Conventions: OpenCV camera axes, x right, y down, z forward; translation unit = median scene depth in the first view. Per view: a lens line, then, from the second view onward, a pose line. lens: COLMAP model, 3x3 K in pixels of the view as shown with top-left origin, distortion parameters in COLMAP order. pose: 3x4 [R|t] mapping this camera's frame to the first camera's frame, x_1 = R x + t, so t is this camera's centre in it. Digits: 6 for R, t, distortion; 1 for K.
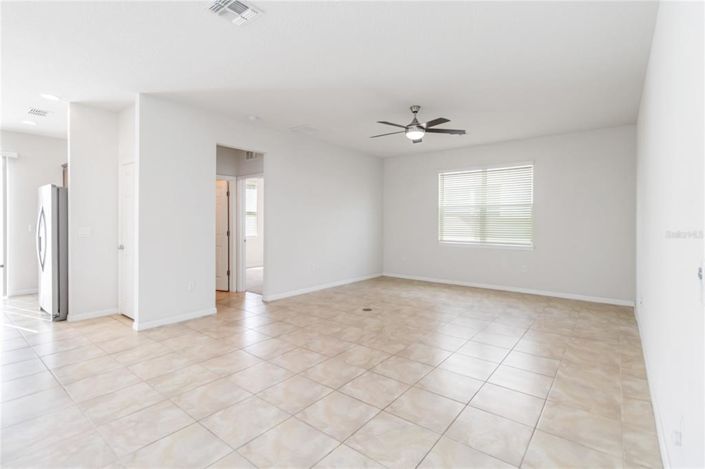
lens RADIAL K [[328.2, 0, 353.2], [0, 328.2, 219.2], [0, 0, 1]] dist [0.000201, 0.000405]
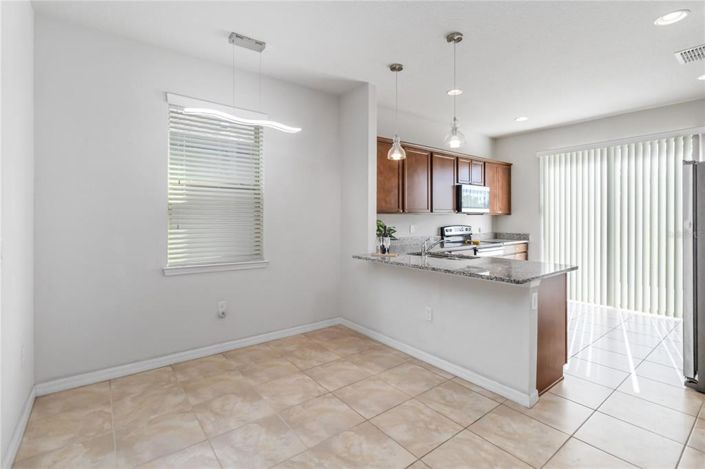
lens RADIAL K [[328.2, 0, 353.2], [0, 328.2, 219.2], [0, 0, 1]] dist [0.000201, 0.000405]
pose [[-0.254555, 0.007055, -0.967033, 0.503268], [0.000477, 0.999974, 0.007169, 0.000962], [0.967058, 0.001364, -0.254552, 1.168844]]
